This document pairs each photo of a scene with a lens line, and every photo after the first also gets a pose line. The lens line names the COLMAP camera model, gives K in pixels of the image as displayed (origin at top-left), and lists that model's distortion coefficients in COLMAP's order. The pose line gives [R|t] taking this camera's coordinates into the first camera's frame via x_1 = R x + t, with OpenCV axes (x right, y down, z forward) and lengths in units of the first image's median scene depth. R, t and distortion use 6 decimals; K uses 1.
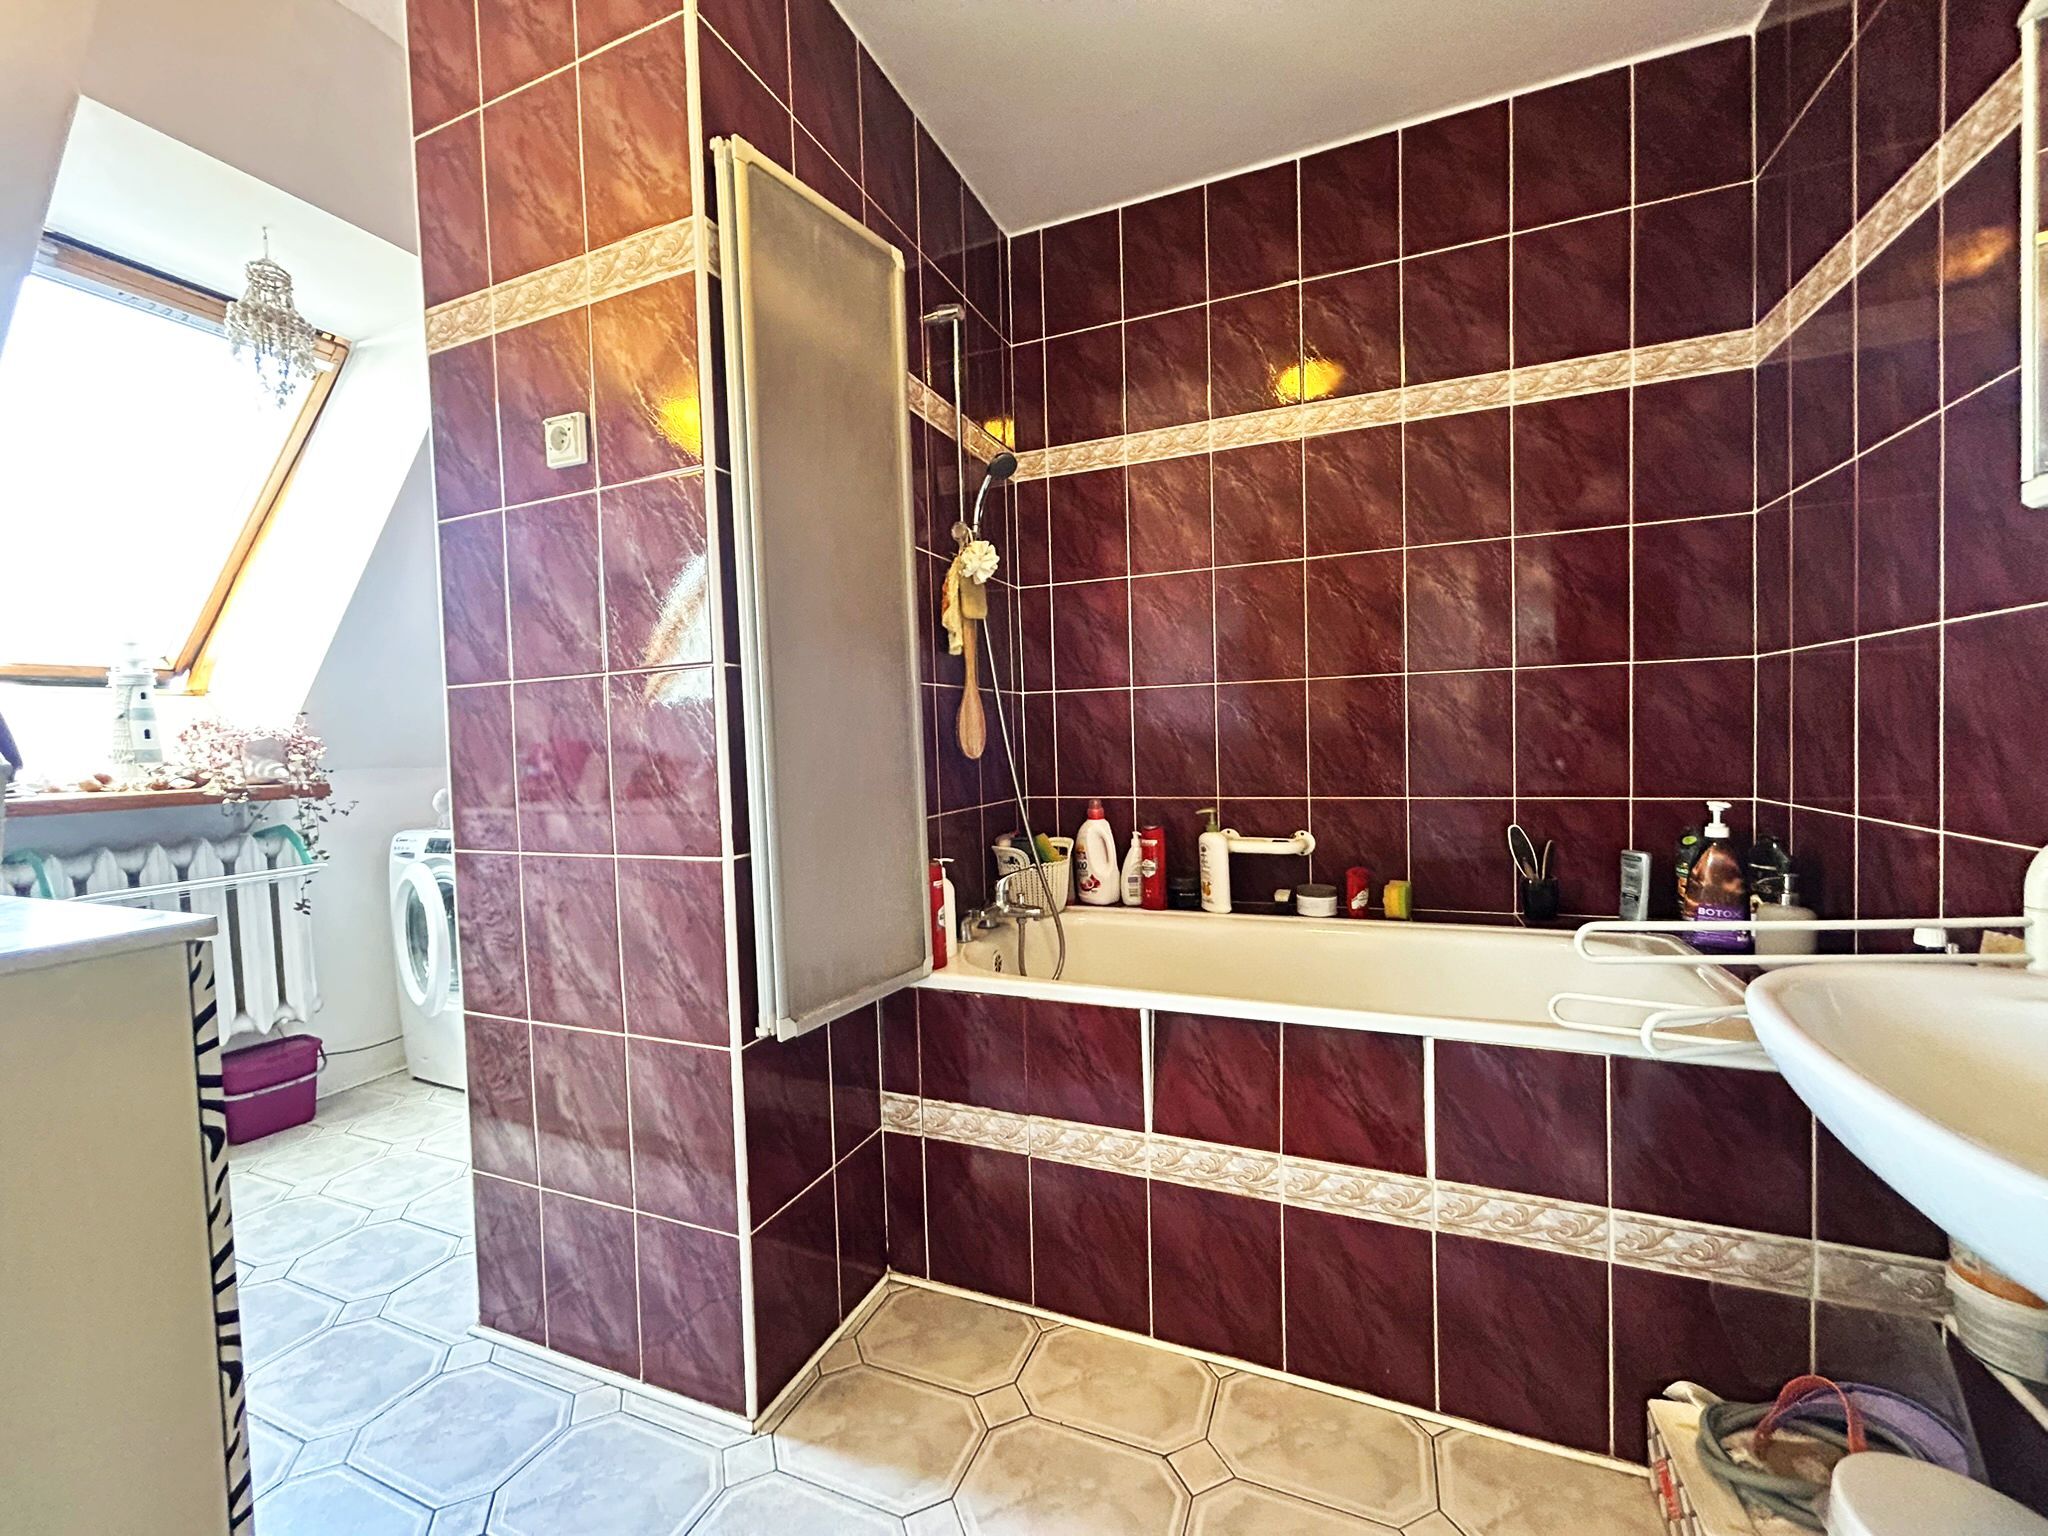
lens RADIAL K [[828.2, 0, 1023.8], [0, 828.2, 763.3], [0, 0, 1]] dist [0.000749, 0.000413]
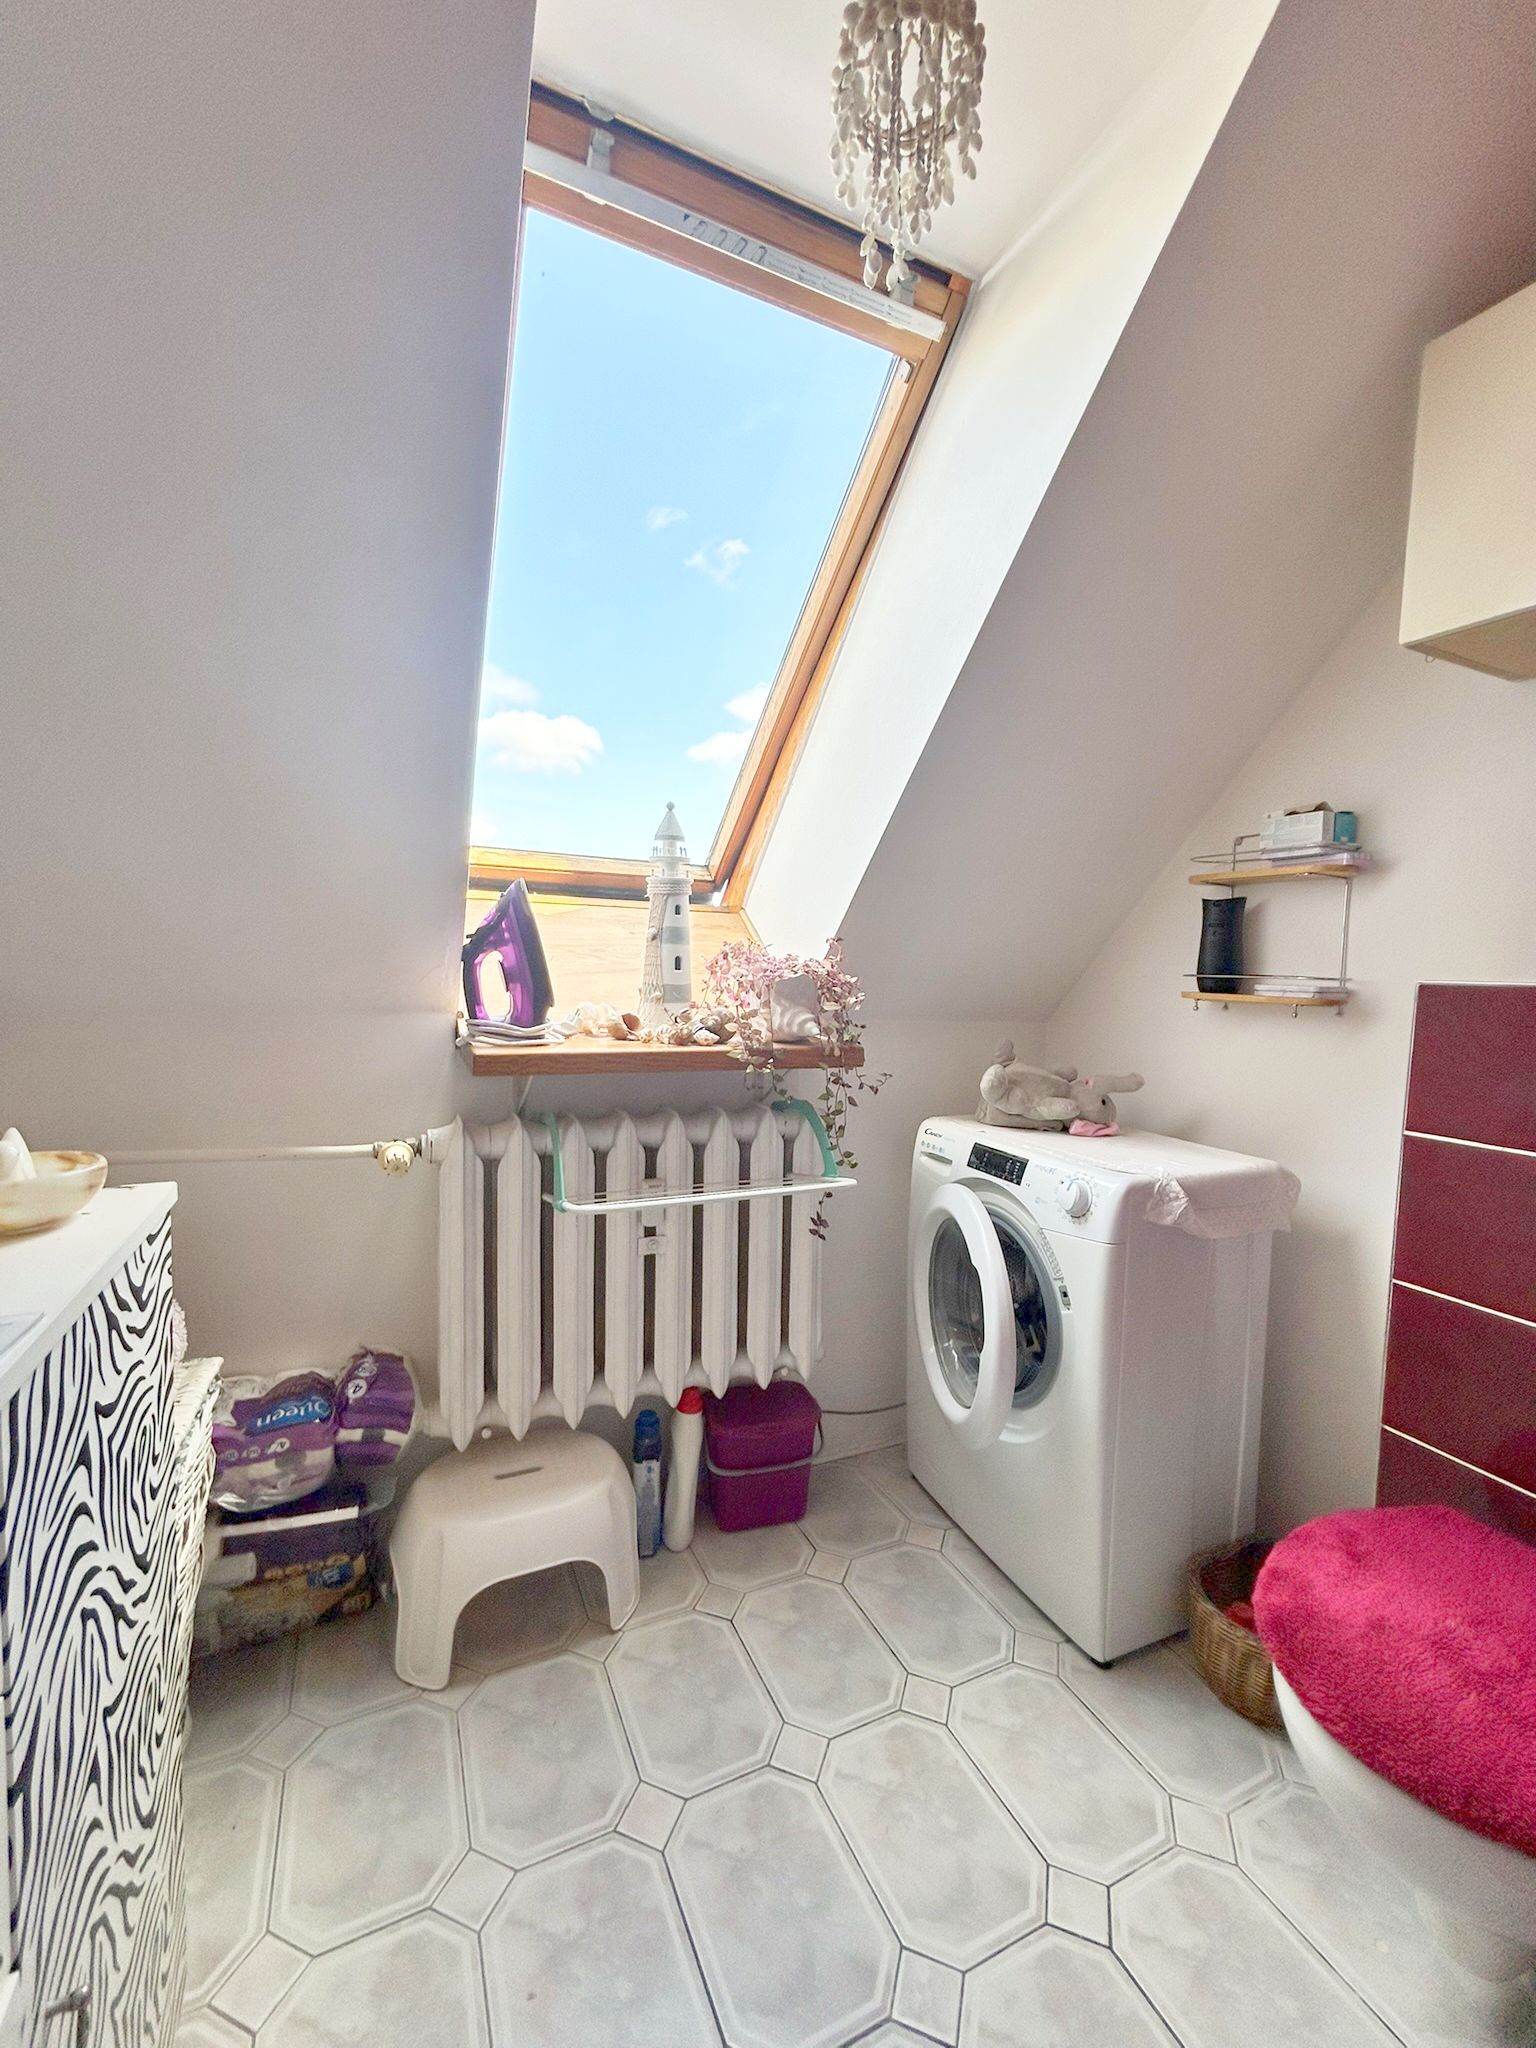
lens RADIAL K [[828.2, 0, 768.0], [0, 828.2, 1024.0], [0, 0, 1]] dist [0.000749, 0.000413]
pose [[0.736509, 0.099113, -0.669127, -0.474819], [-0.077476, 0.995057, 0.062113, -0.030731], [0.671976, 0.006095, 0.740548, 0.481768]]
